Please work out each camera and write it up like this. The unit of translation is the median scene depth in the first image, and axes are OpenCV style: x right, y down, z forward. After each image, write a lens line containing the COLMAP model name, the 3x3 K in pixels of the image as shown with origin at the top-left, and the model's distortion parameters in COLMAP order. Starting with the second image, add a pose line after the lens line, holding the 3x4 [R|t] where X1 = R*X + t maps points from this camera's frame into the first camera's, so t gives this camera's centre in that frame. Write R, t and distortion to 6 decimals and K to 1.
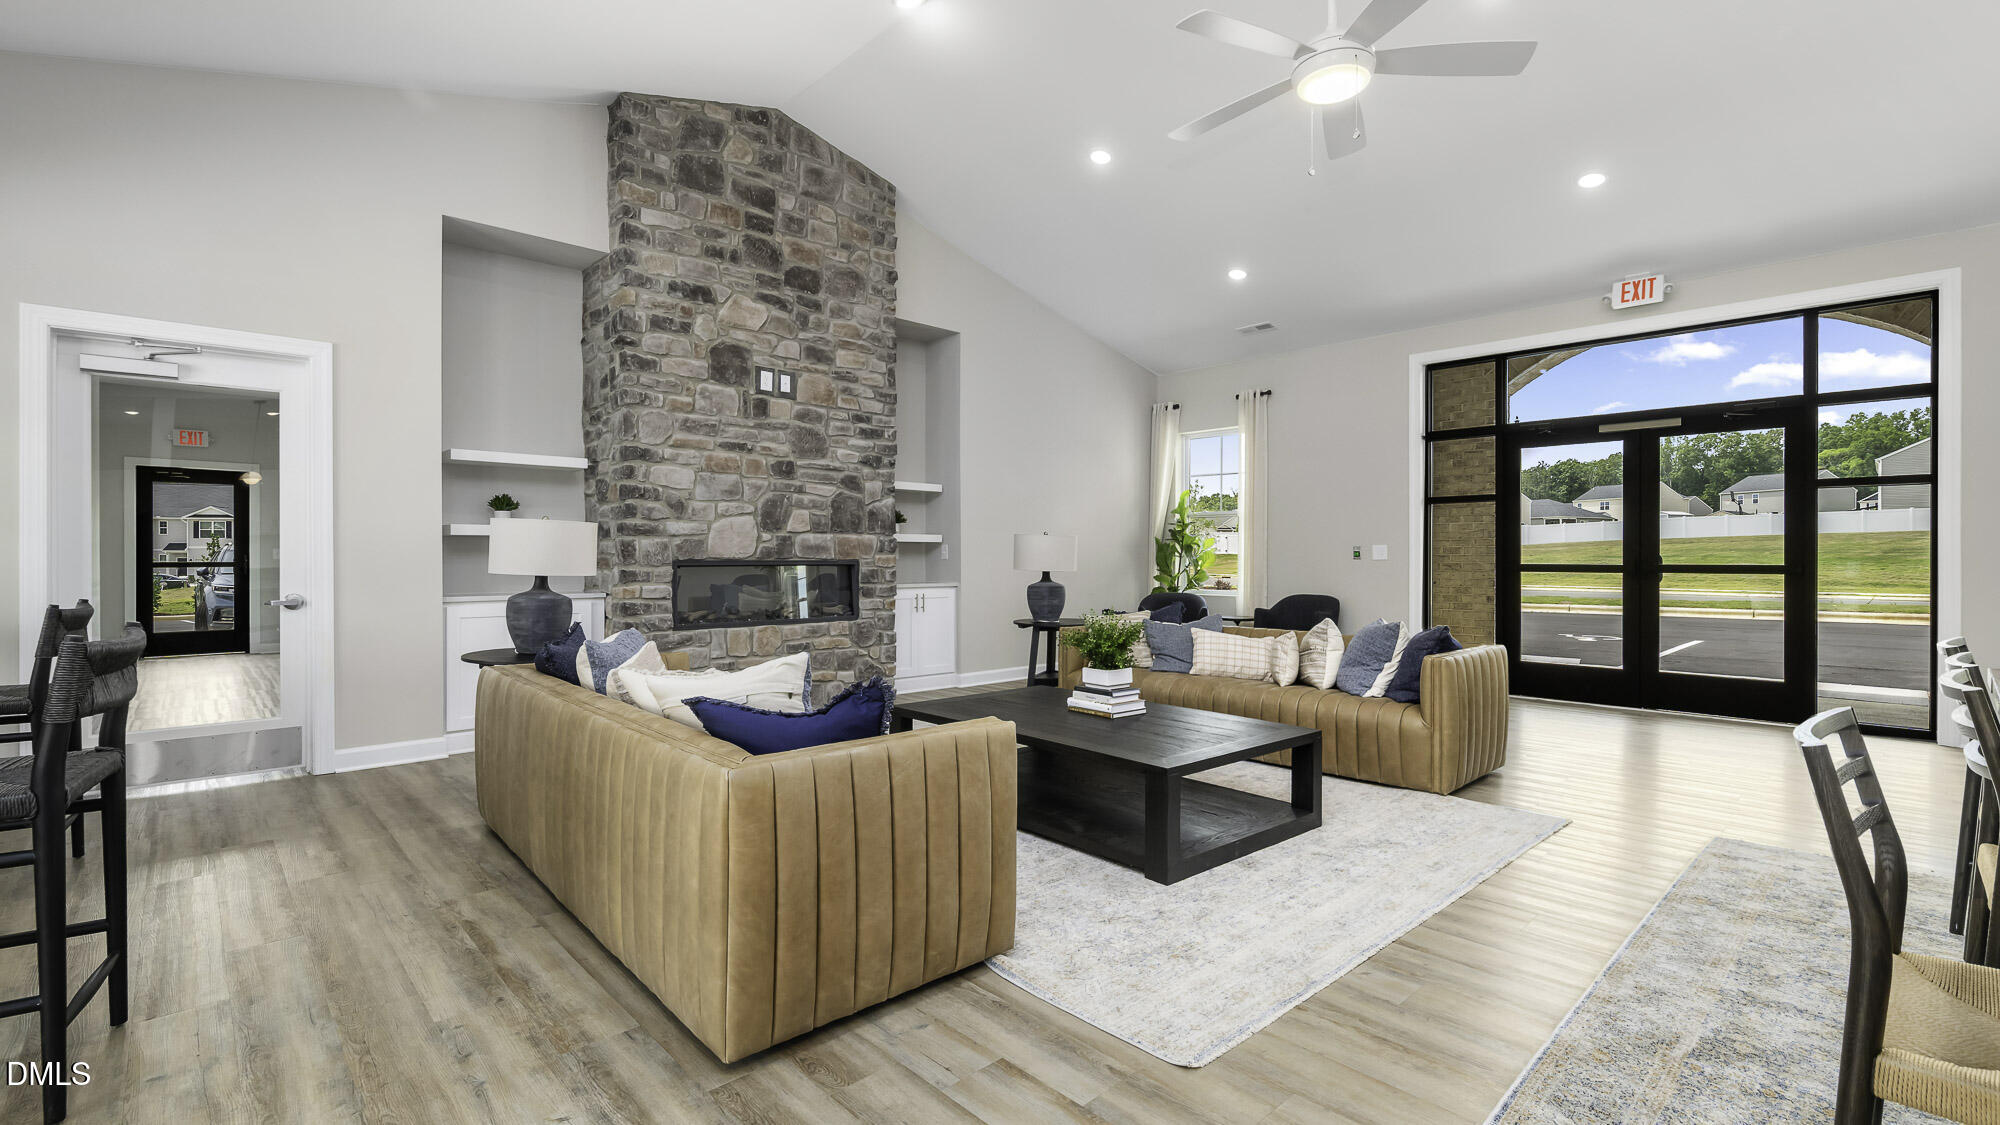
lens RADIAL K [[885.6, 0, 1004.3], [0, 885.6, 556.0], [0, 0, 1]] dist [-0.000558, -0.000579]
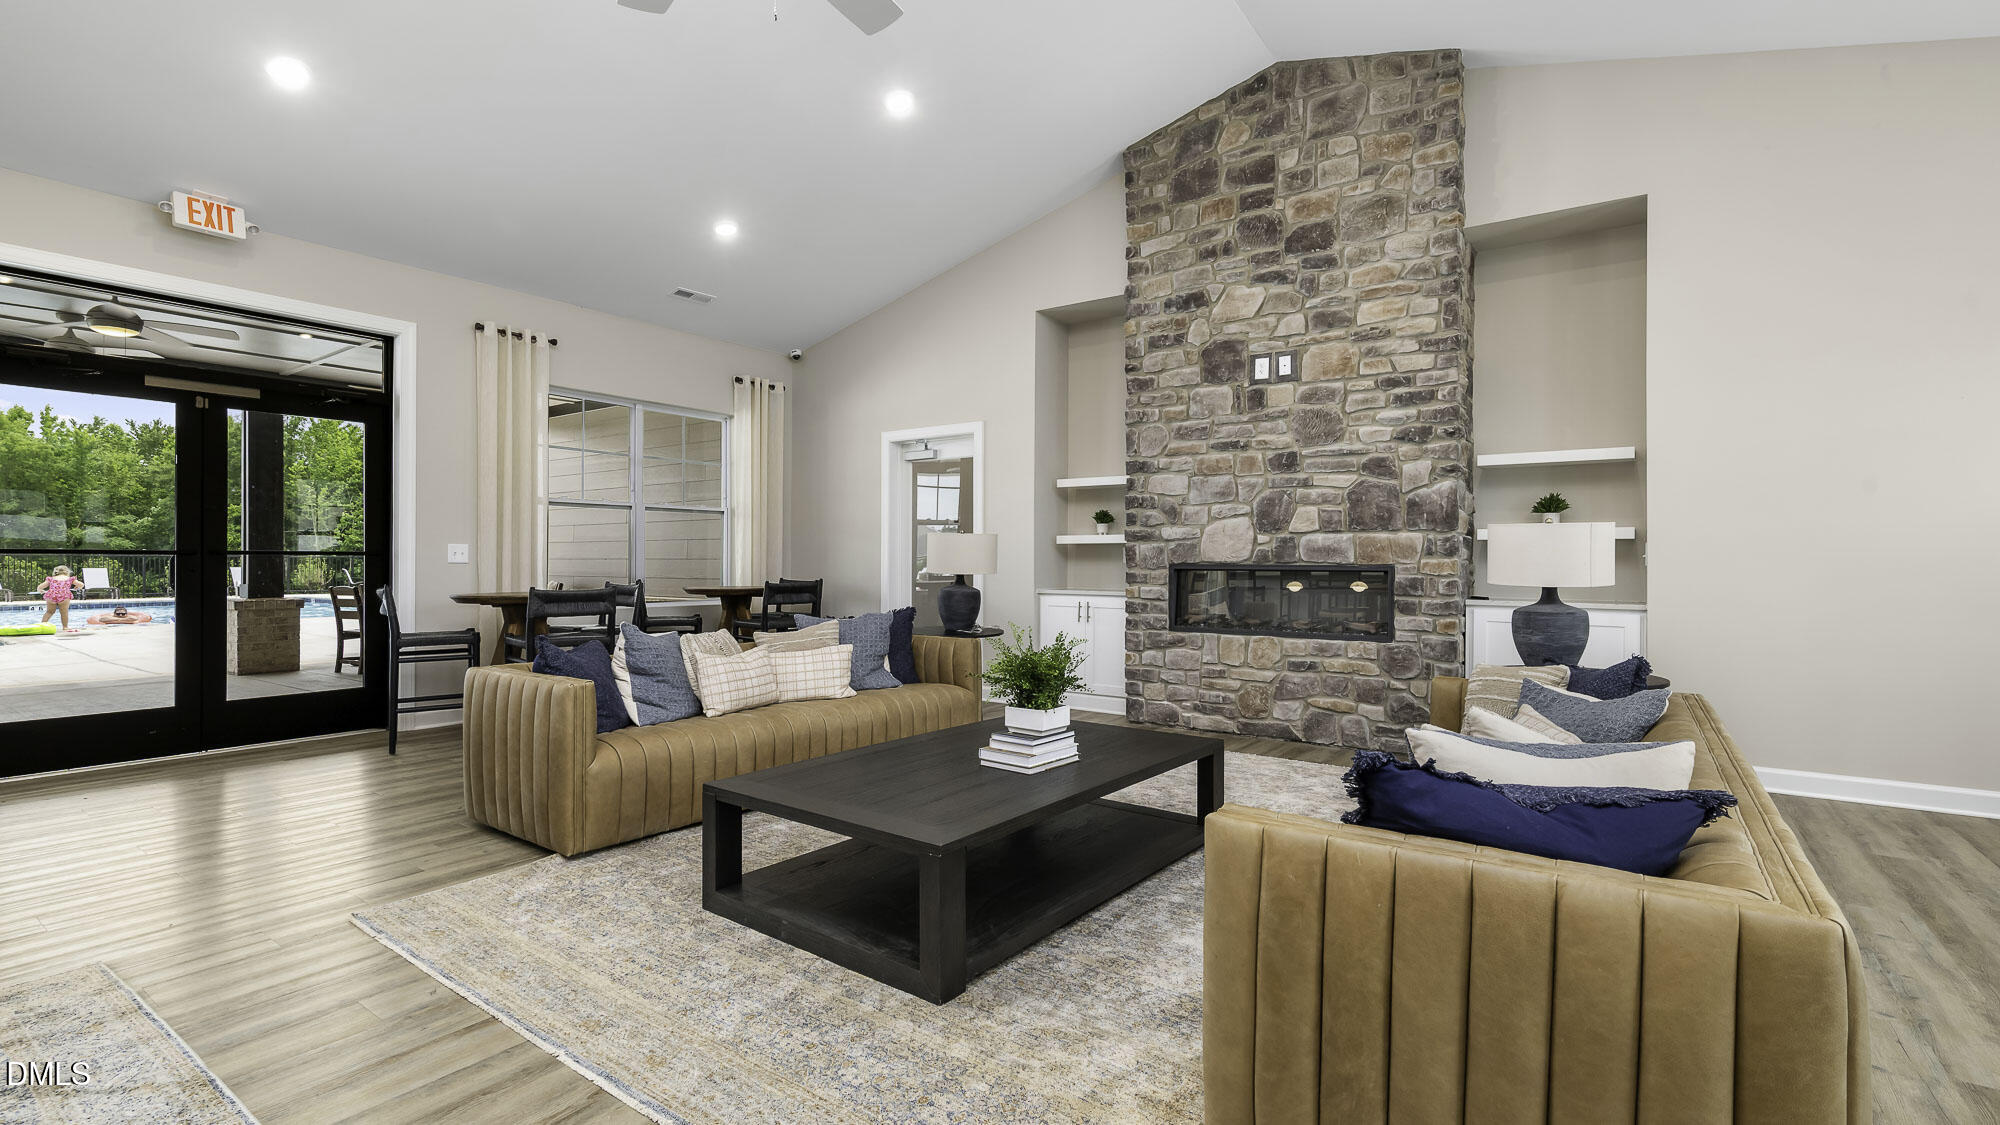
lens RADIAL K [[885.6, 0, 1003.3], [0, 885.6, 562.0], [0, 0, 1]] dist [-0.000558, -0.000579]
pose [[0.195220, 0.001255, -0.980759, 0.575139], [-0.004135, 0.999991, 0.000456, 0.002820], [0.980751, 0.003967, 0.195224, 0.558889]]
